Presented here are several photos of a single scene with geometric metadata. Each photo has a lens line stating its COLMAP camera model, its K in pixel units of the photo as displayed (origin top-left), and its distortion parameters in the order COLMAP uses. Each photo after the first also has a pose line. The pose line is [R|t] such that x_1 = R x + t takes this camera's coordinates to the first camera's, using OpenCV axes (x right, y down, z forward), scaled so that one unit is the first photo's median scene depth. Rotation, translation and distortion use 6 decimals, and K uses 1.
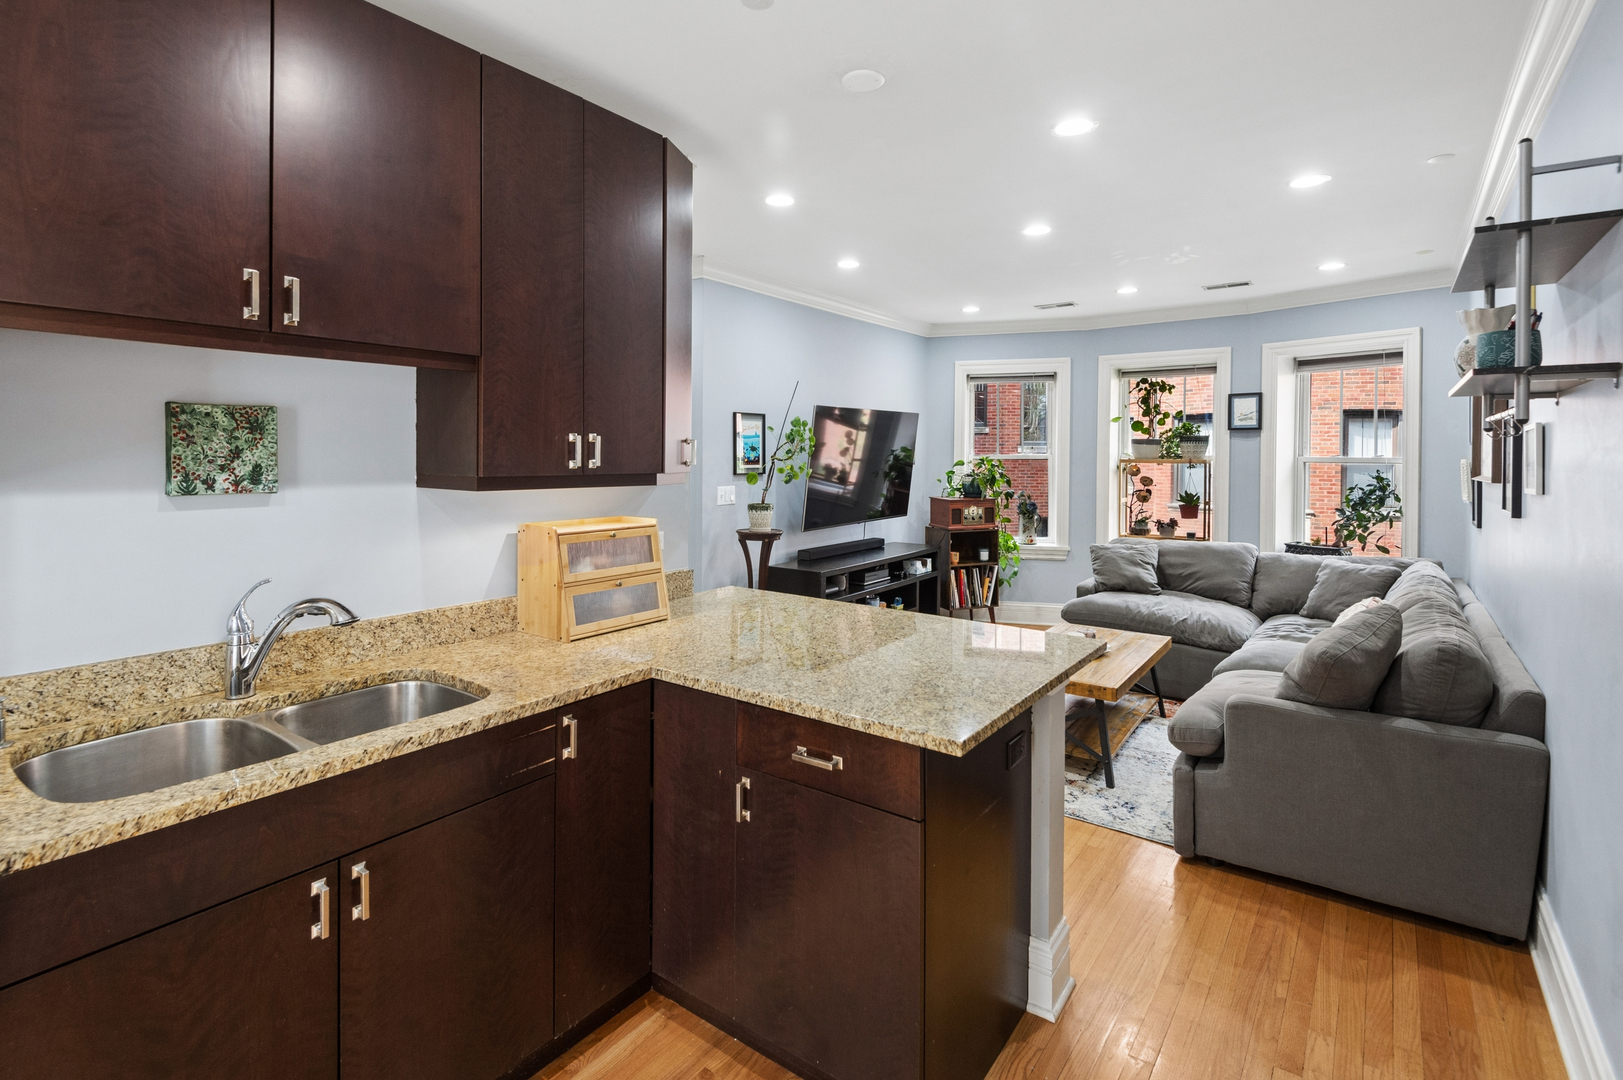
lens RADIAL K [[800.2, 0, 781.8], [0, 800.2, 467.2], [0, 0, 1]] dist [0.001546, -0.000254]
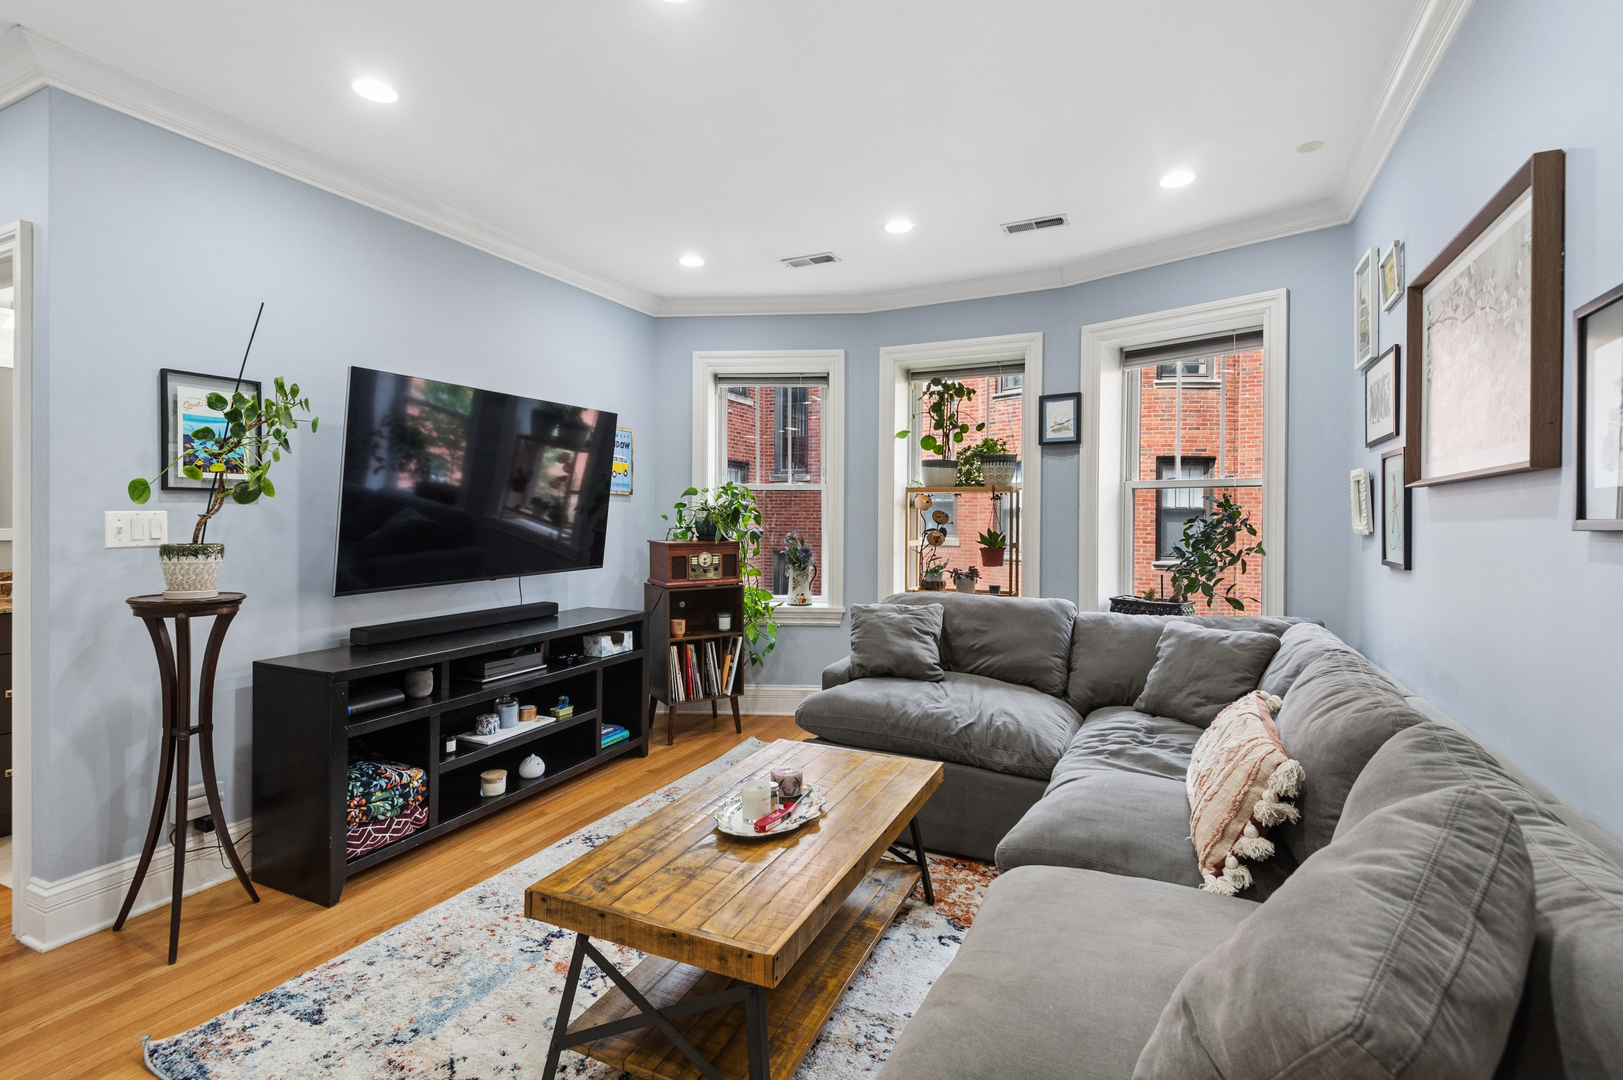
lens RADIAL K [[770.3, 0, 823.4], [0, 770.3, 516.6], [0, 0, 1]] dist [0.045804, -0.030477]
pose [[0.976615, 0.001504, 0.214992, 0.197702], [0.001594, 0.999897, -0.014237, 0.027515], [-0.214992, 0.014247, 0.976512, 0.327130]]
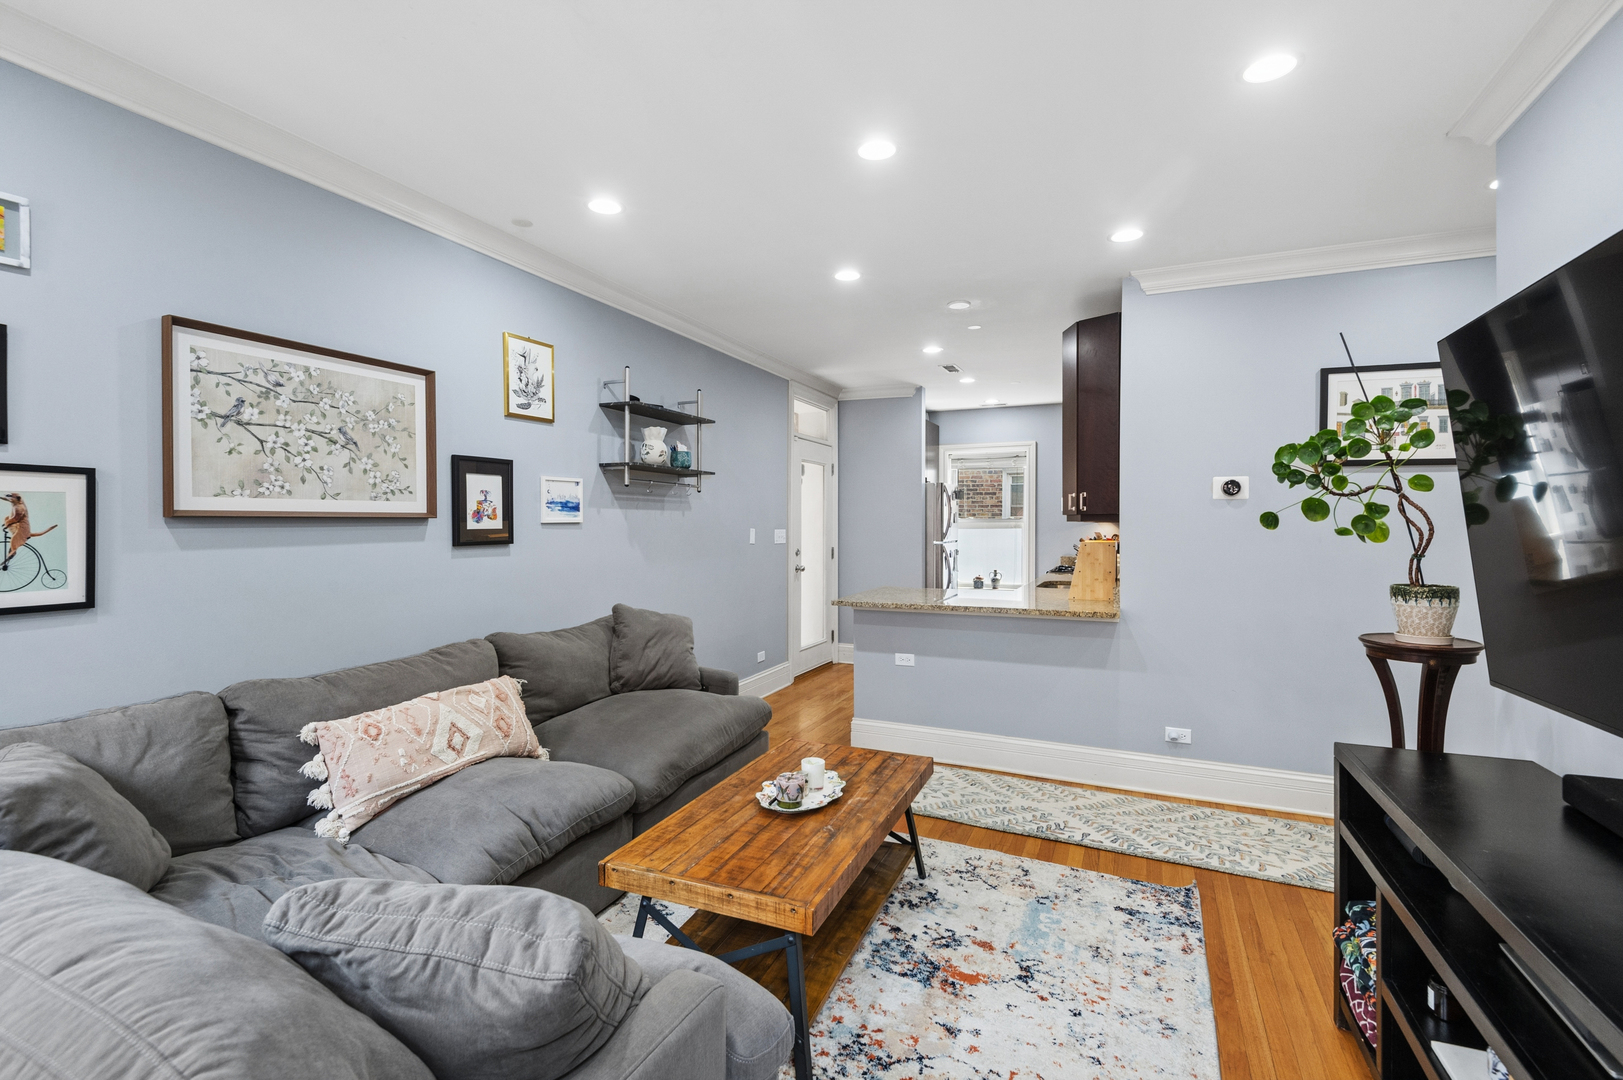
lens RADIAL K [[730.6, 0, 803.2], [0, 730.6, 535.1], [0, 0, 1]] dist [0.031449, -0.019853]
pose [[-0.973394, -0.003289, -0.229114, 0.335231], [-0.010920, 0.999427, 0.032047, 0.003257], [0.228877, 0.033696, -0.972872, 1.028230]]
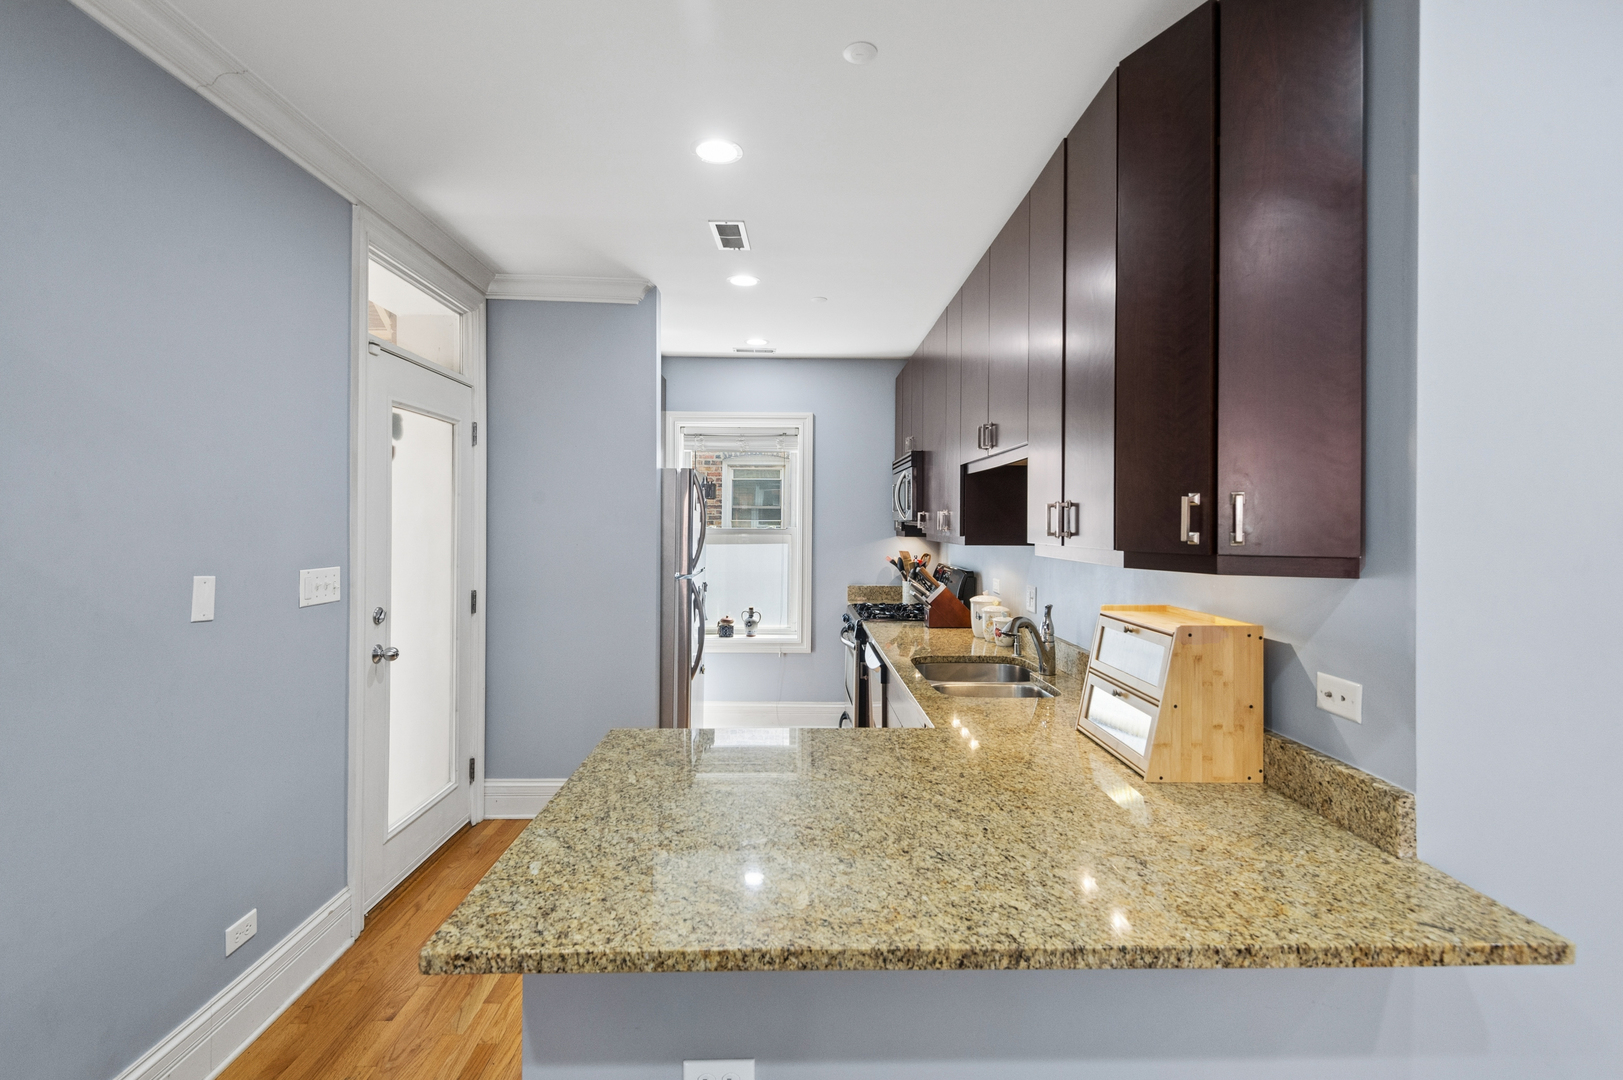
lens RADIAL K [[743.1, 0, 807.1], [0, 743.1, 518.4], [0, 0, 1]] dist [0.031731, -0.017809]
pose [[-0.782004, -0.012094, -0.623157, 0.192837], [-0.021076, 0.999753, 0.007045, -0.007265], [0.622917, 0.018643, -0.782065, 0.557474]]
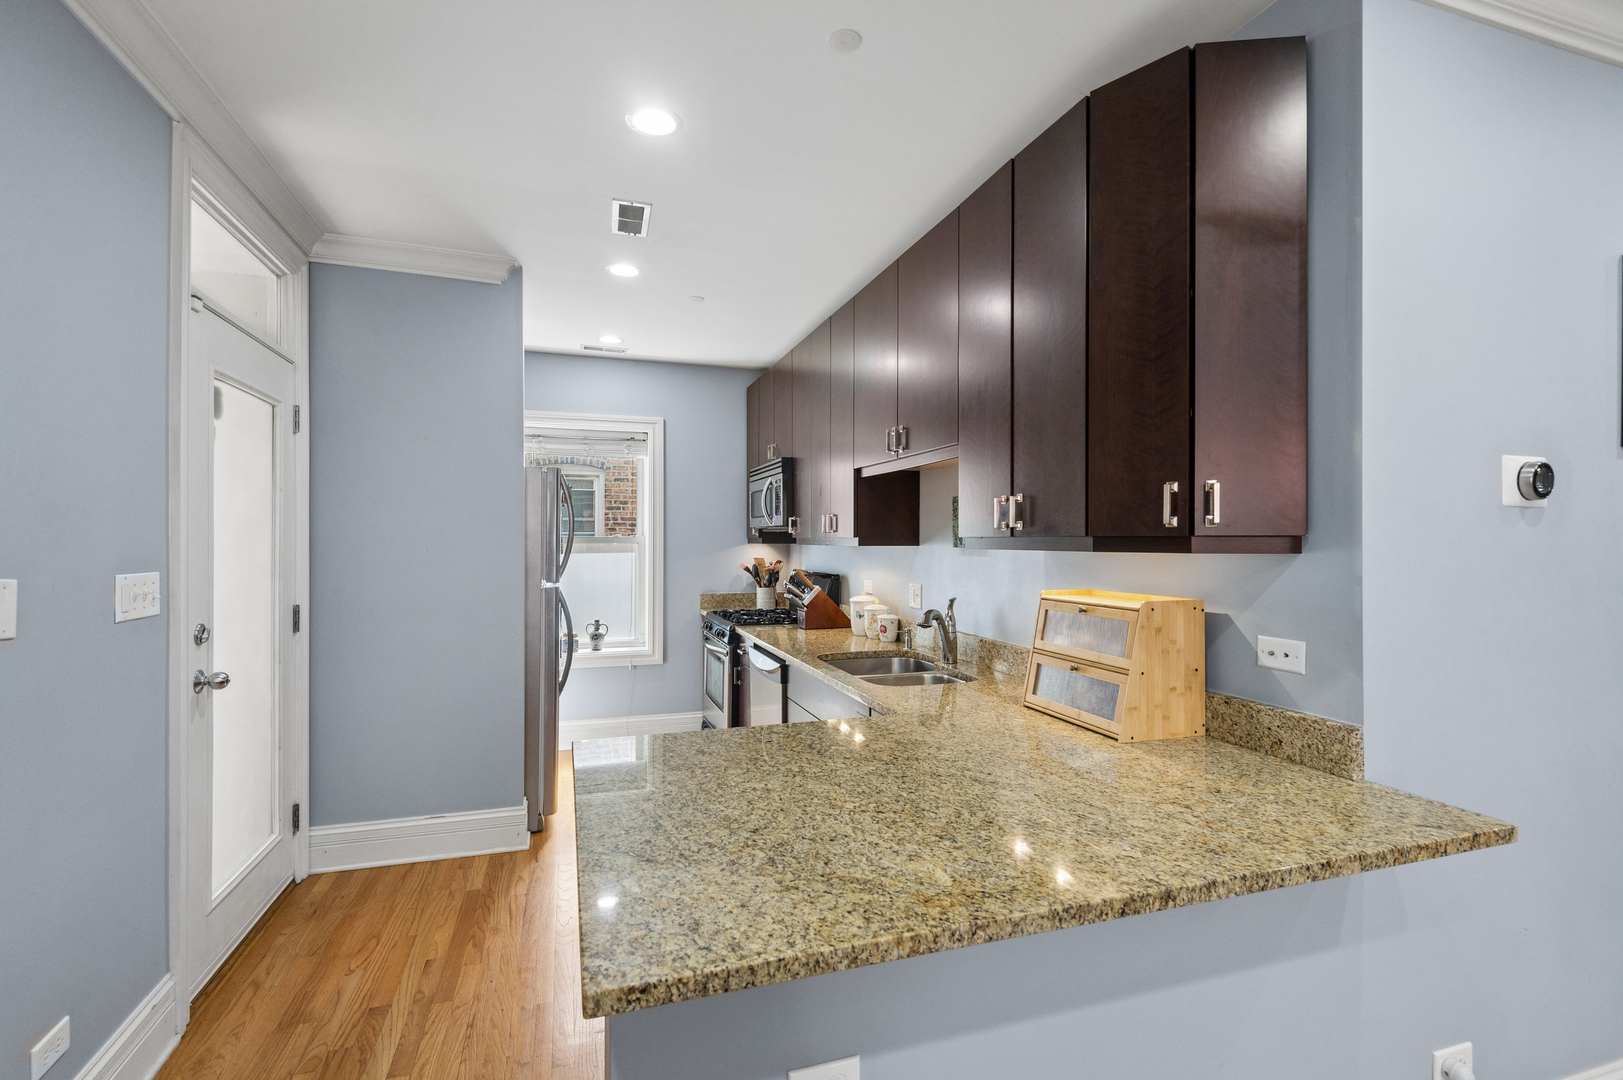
lens RADIAL K [[730.6, 0, 803.2], [0, 730.6, 535.1], [0, 0, 1]] dist [0.031449, -0.019853]
pose [[-0.570309, -0.011584, -0.821349, 0.240185], [-0.020505, 0.999790, 0.000137, 0.005430], [0.821174, 0.016920, -0.570426, 0.491016]]
